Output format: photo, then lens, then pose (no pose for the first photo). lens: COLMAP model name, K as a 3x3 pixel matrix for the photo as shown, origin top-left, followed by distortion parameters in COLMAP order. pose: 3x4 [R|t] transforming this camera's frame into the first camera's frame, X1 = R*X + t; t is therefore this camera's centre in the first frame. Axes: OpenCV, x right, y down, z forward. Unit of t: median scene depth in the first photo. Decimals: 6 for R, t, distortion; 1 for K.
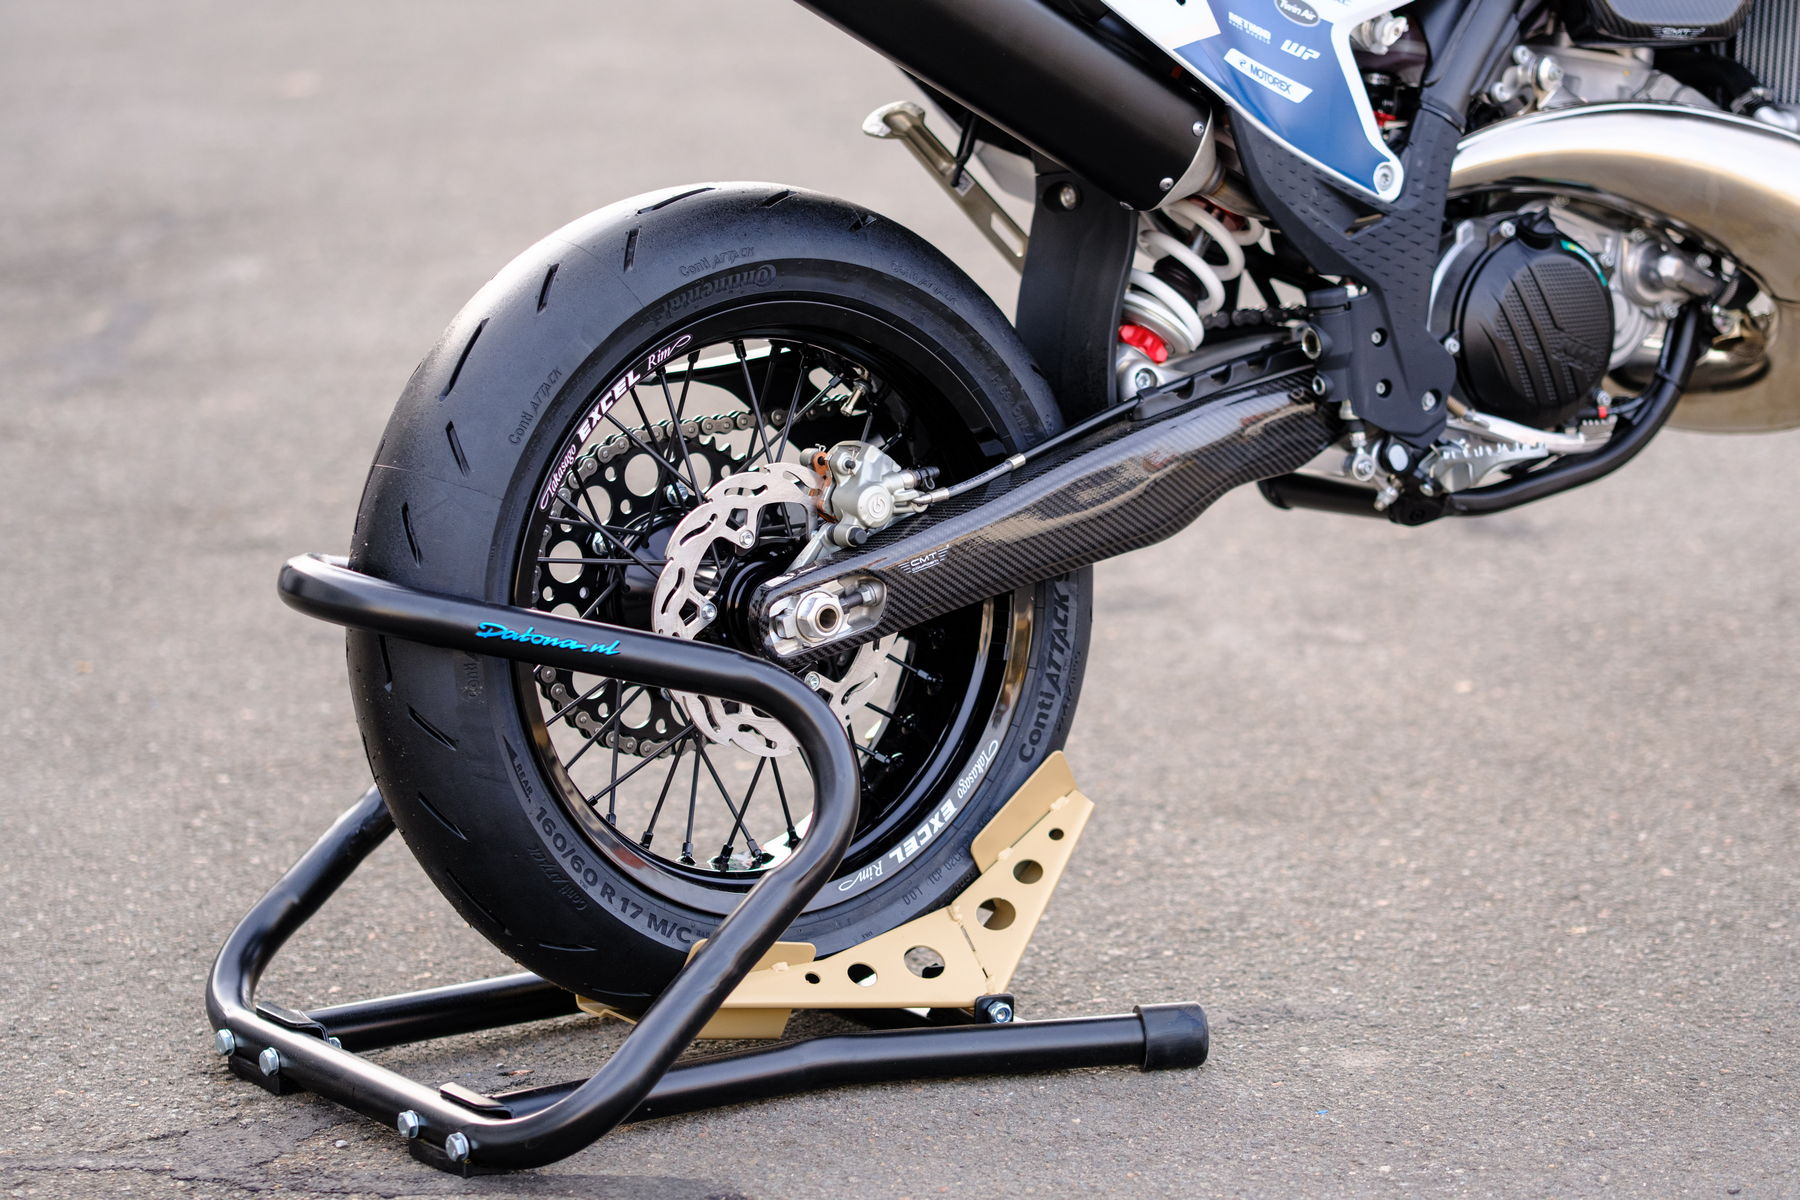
lens RADIAL K [[6876.9, 0, 900.0], [0, 6876.9, 600.0], [0, 0, 1]] dist [0.128063, 3.516036]
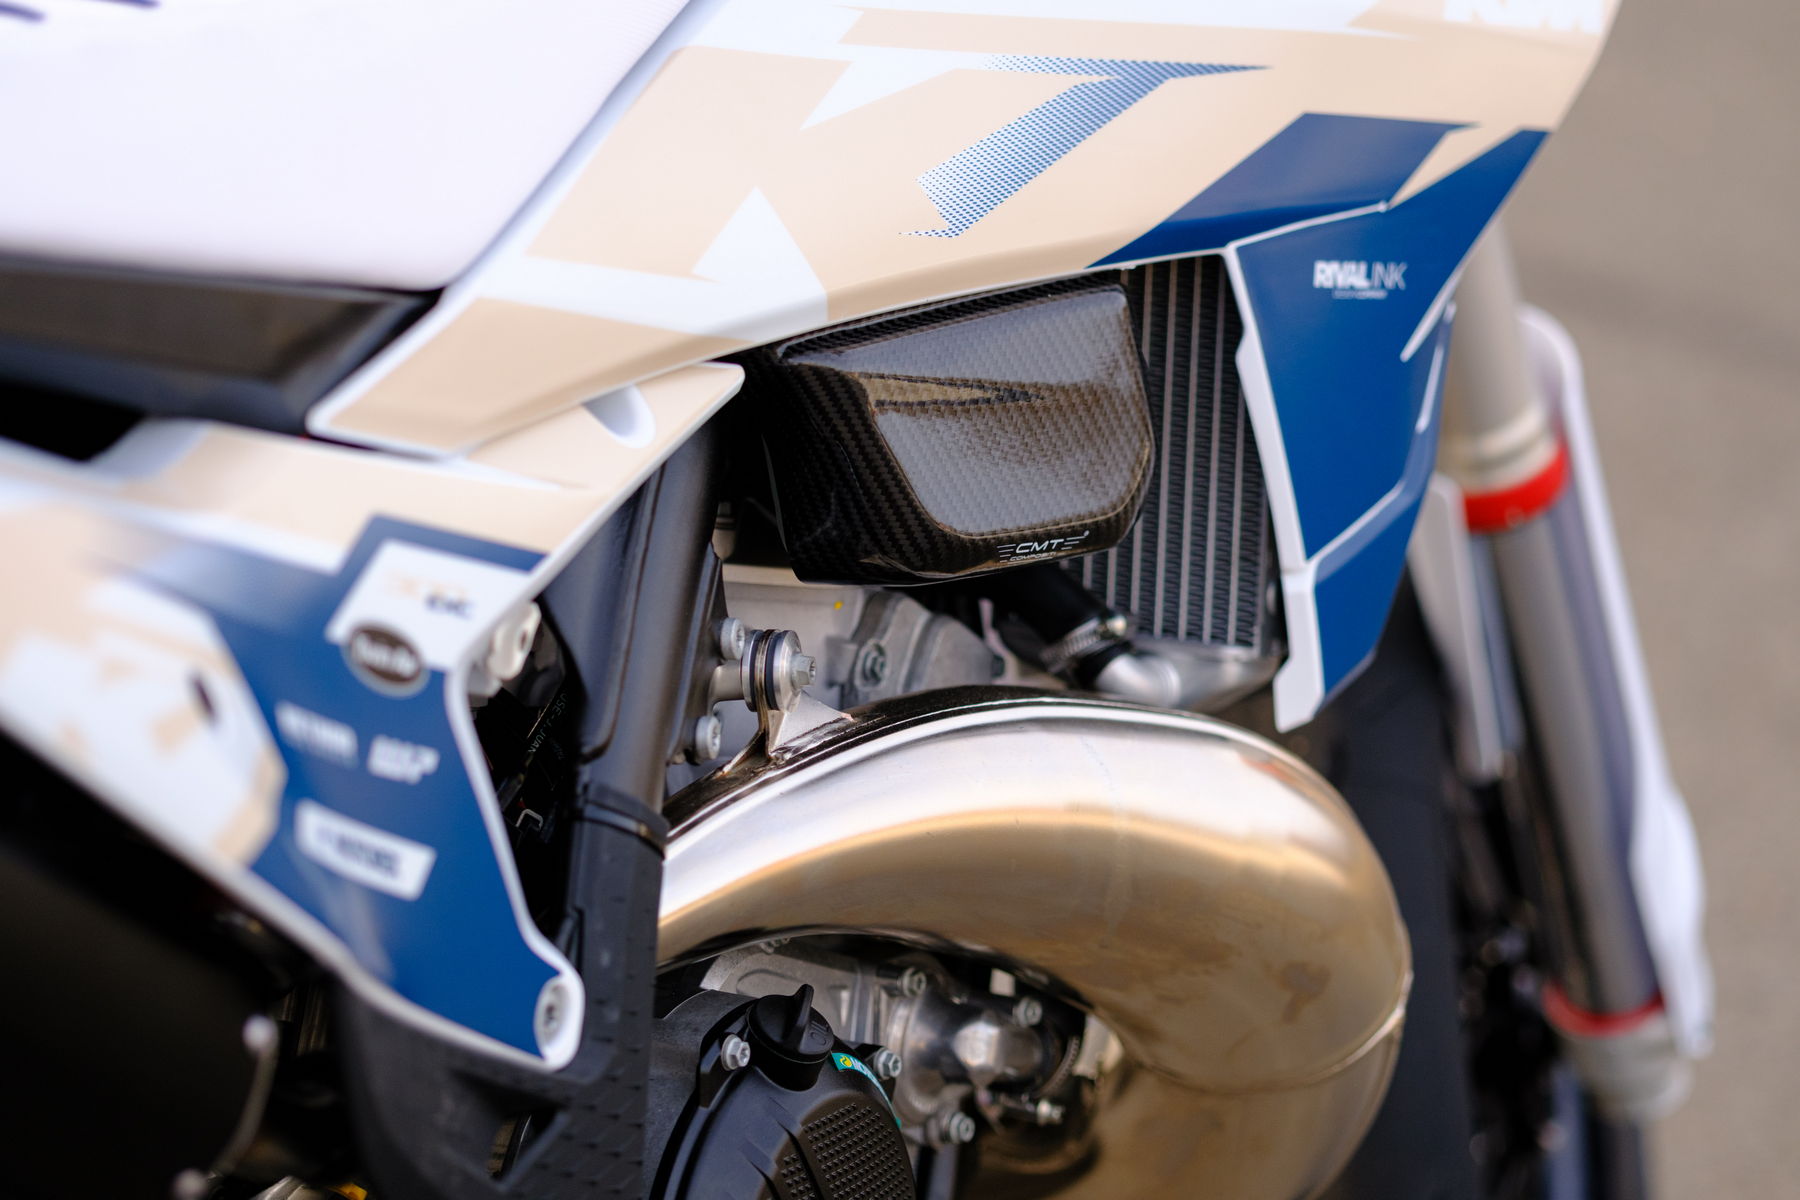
lens RADIAL K [[6876.9, 0, 900.0], [0, 6876.9, 600.0], [0, 0, 1]] dist [0.128063, 3.516036]
pose [[0.915239, -0.091104, 0.392475, -0.067482], [0.071308, 0.995350, 0.064760, -0.109856], [-0.396550, -0.031284, 0.917480, 0.616544]]
